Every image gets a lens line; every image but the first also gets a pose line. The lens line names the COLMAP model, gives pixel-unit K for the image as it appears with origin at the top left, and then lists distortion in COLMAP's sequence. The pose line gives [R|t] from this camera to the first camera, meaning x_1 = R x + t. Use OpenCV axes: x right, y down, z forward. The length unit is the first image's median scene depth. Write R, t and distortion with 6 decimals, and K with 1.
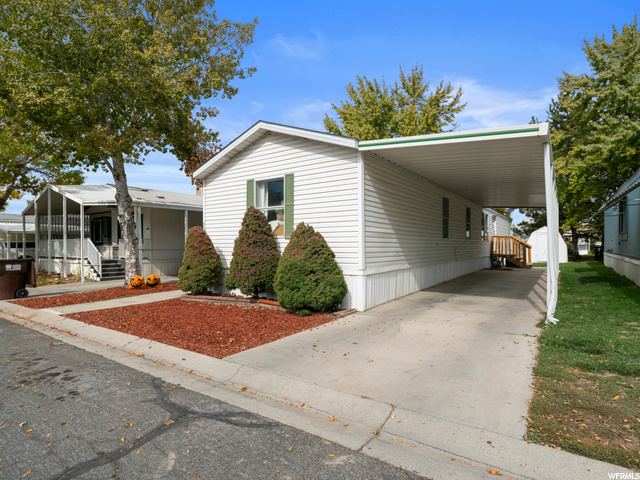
lens RADIAL K [[343.0, 0, 323.2], [0, 343.0, 239.8], [0, 0, 1]] dist [-0.000617, 0.000335]
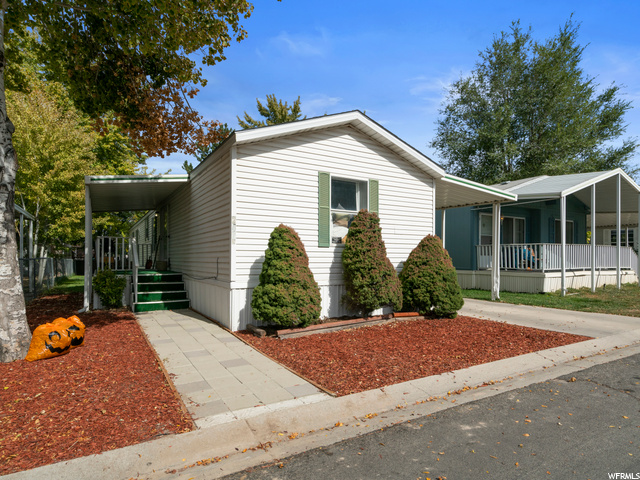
lens RADIAL K [[374.4, 0, 320.5], [0, 374.4, 256.1], [0, 0, 1]] dist [-0.000316, -0.000031]
pose [[0.421616, 0.008873, 0.906731, -1.095498], [-0.029163, 0.999568, 0.003778, 0.018270], [-0.906305, -0.028036, 0.421693, 0.694738]]
